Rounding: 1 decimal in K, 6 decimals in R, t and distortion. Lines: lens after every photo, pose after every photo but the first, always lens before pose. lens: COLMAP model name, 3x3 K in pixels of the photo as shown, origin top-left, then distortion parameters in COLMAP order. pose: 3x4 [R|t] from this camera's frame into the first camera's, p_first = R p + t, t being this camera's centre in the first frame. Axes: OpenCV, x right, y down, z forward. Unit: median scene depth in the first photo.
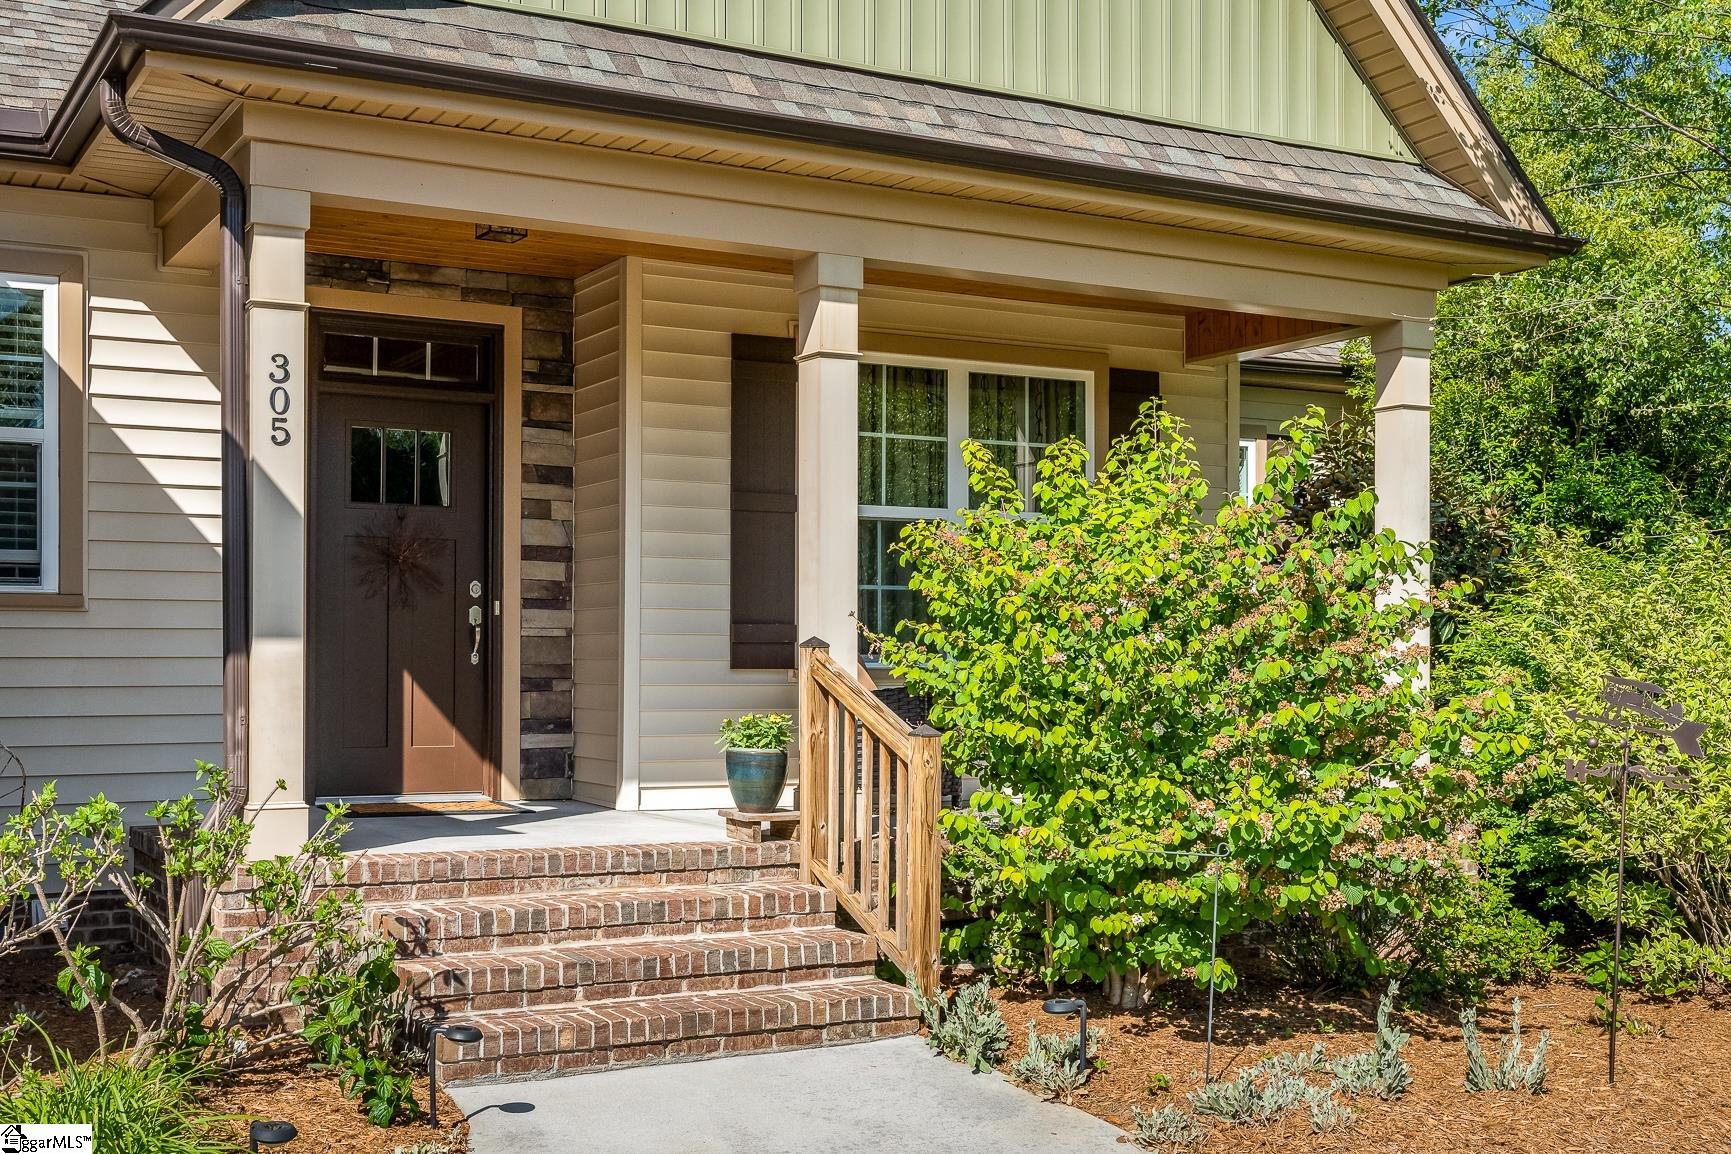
lens RADIAL K [[1909.3, 0, 746.8], [0, 1909.3, 661.8], [0, 0, 1]] dist [-0.007685, 0.000000]
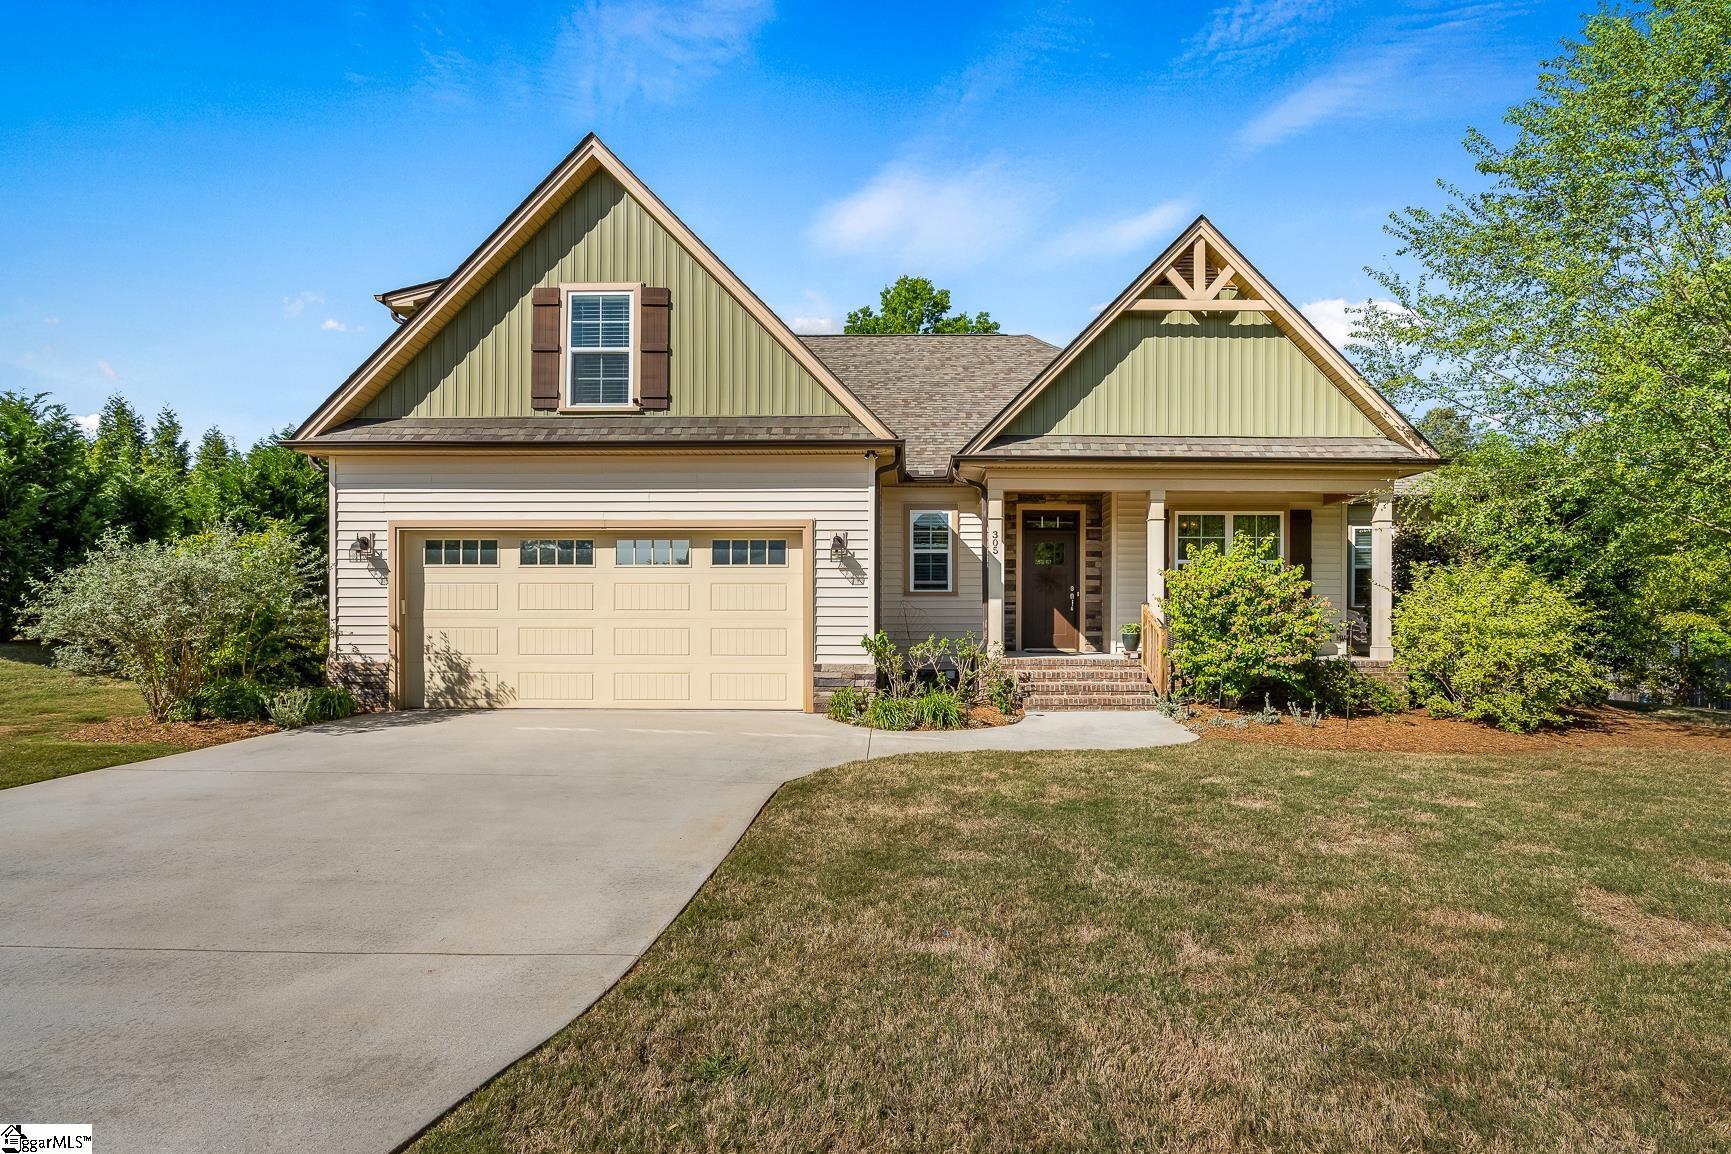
lens RADIAL K [[803.6, 0, 914.0], [0, 803.6, 615.1], [0, 0, 1]] dist [-0.002334, -0.000104]
pose [[0.889599, -0.001065, -0.456742, 0.327028], [-0.000052, 0.999997, -0.002432, 0.016079], [0.456743, 0.002187, 0.889596, -0.503497]]
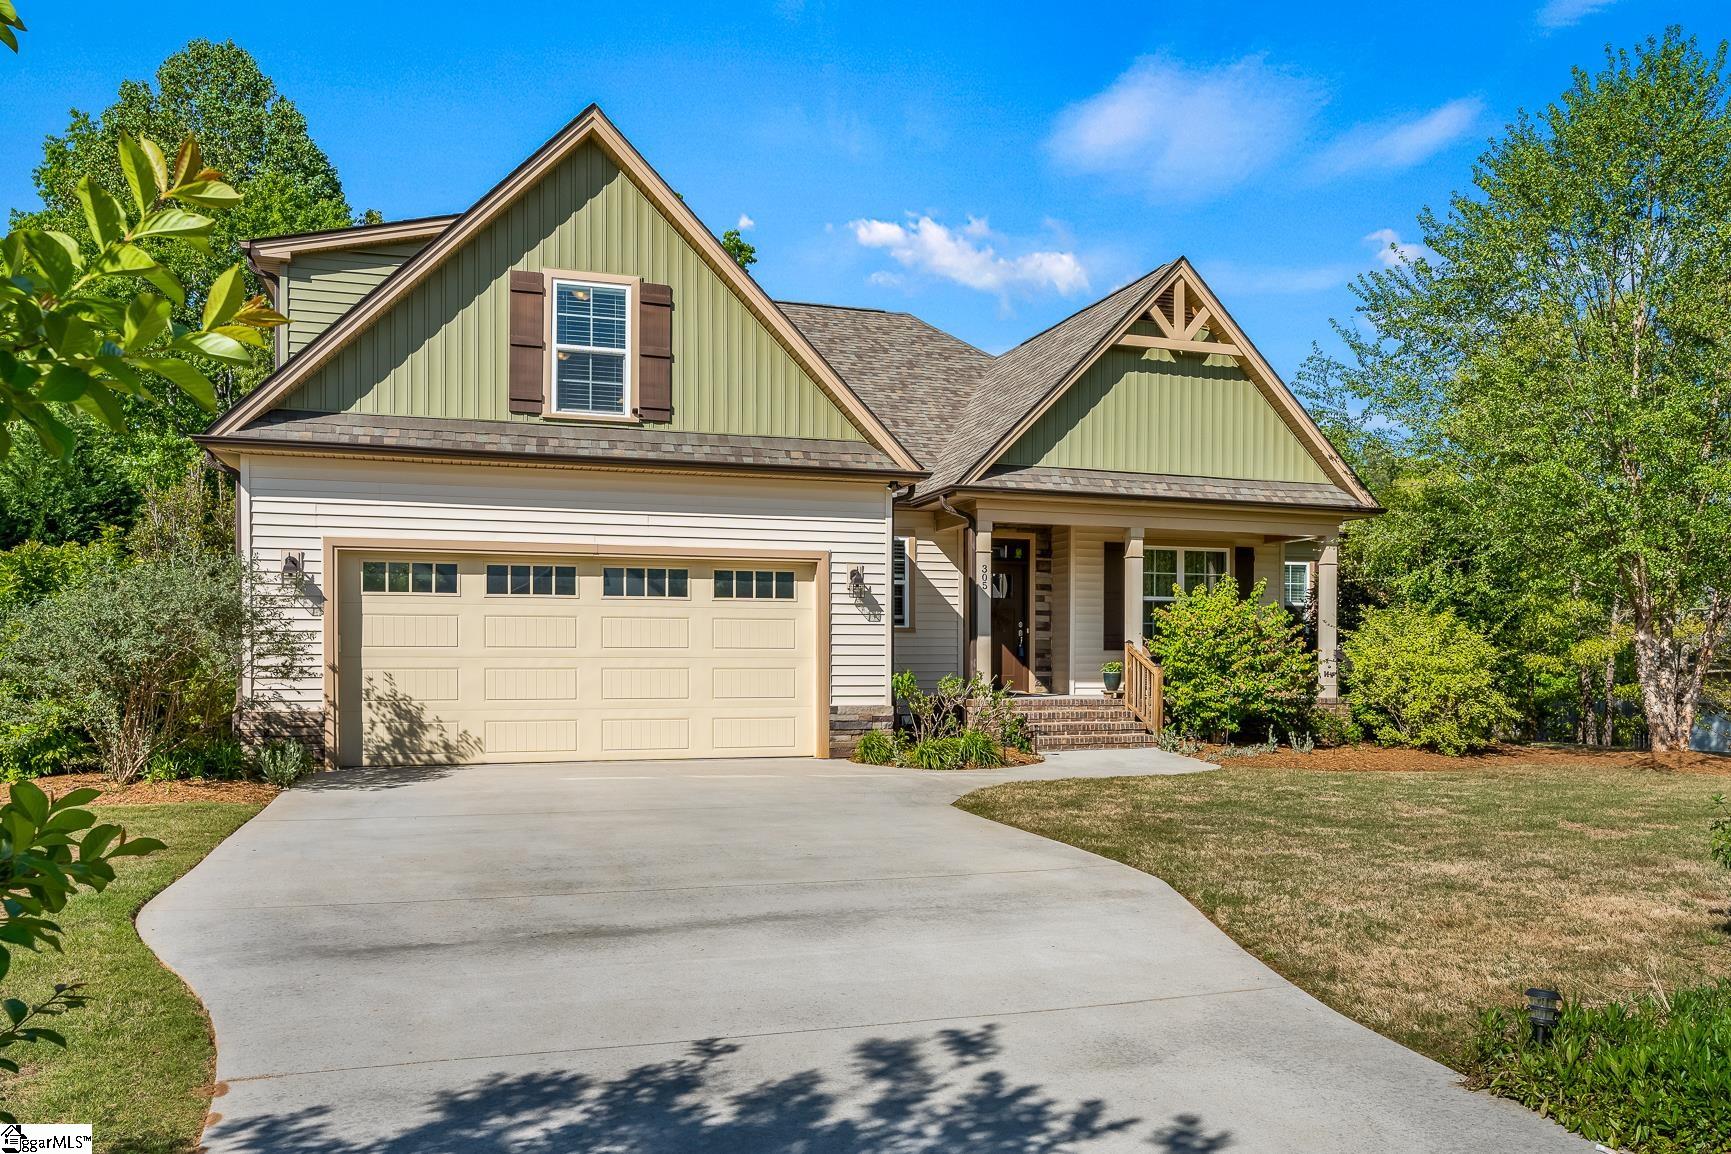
lens RADIAL K [[1218.5, 0, 920.9], [0, 1218.5, 663.1], [0, 0, 1]] dist [0.010523, 0.005579]
pose [[0.988951, 0.001826, -0.148229, -0.010713], [-0.000948, 0.999982, 0.005998, 0.016116], [0.148237, -0.005792, 0.988935, -1.238732]]
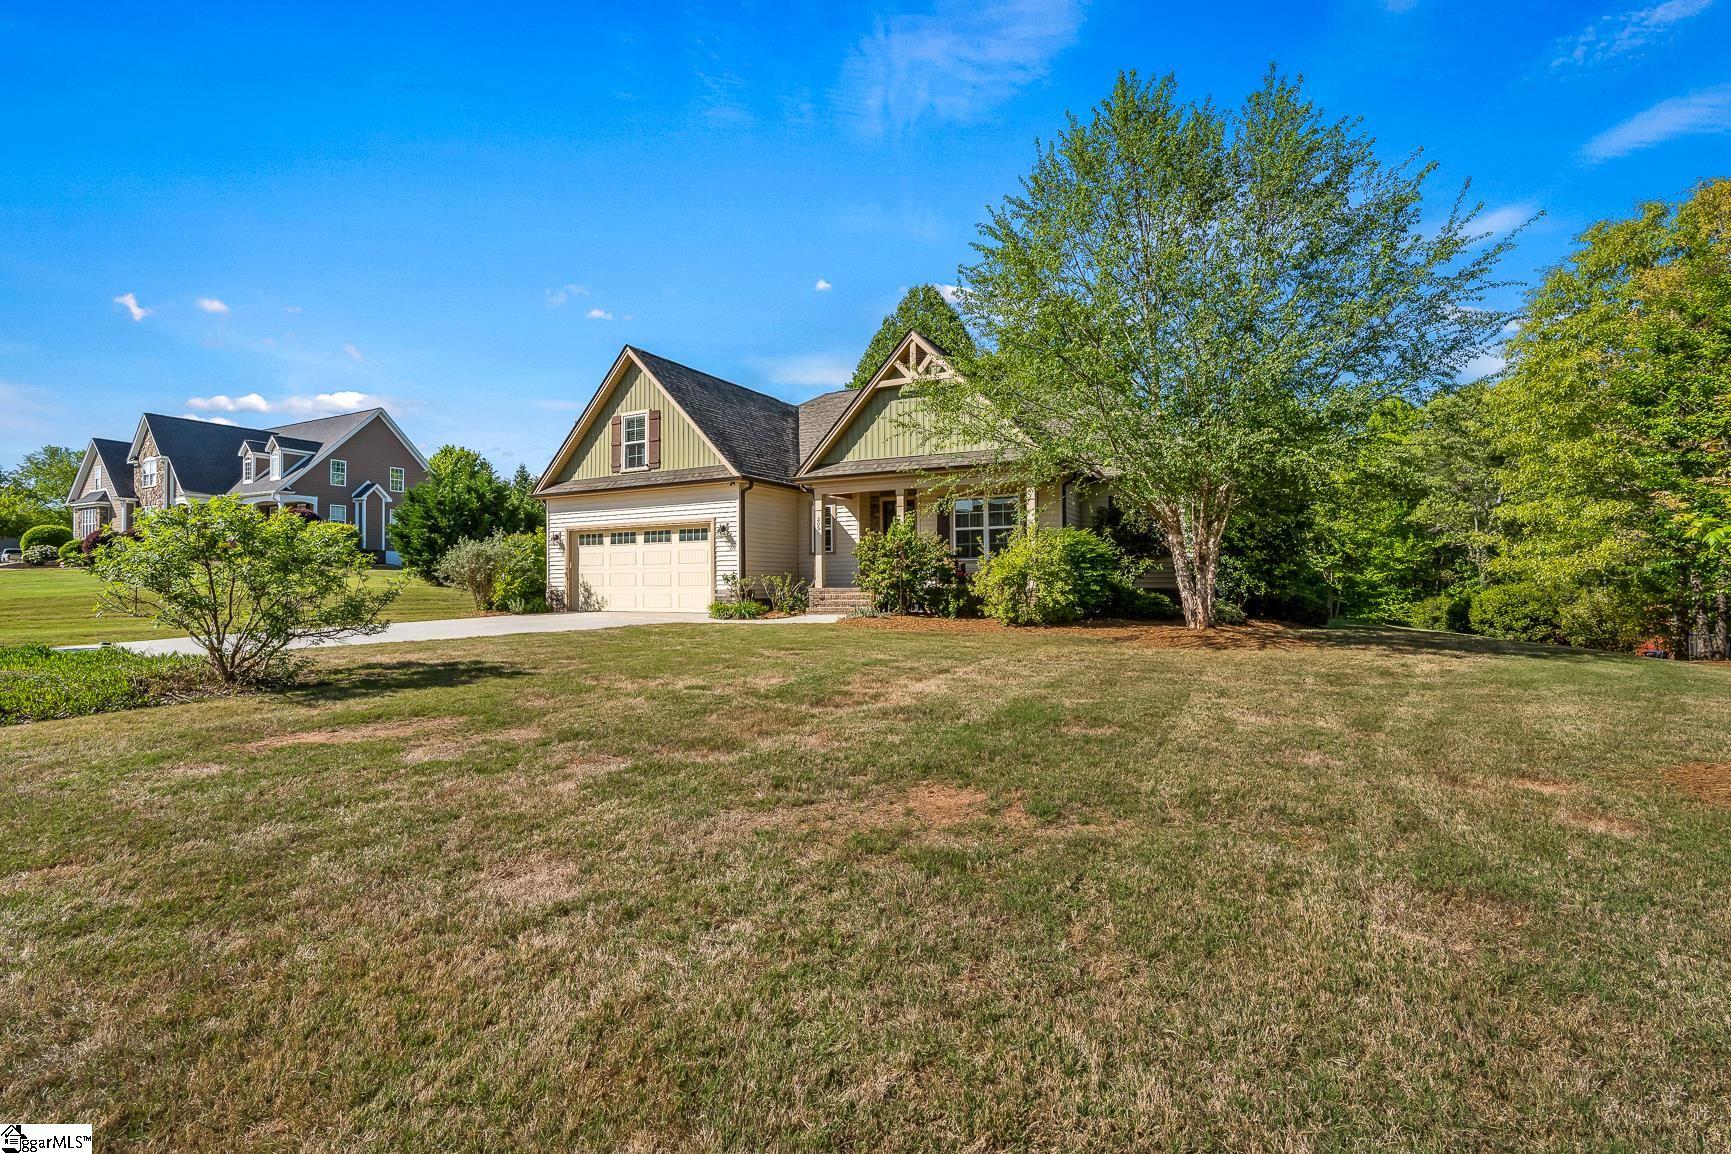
lens RADIAL K [[803.6, 0, 871.8], [0, 803.6, 589.8], [0, 0, 1]] dist [-0.002334, -0.000104]
pose [[0.579015, -0.001610, -0.815315, 2.072578], [0.005019, 0.999986, 0.001590, 0.095481], [0.815301, -0.005013, 0.579015, -0.525290]]
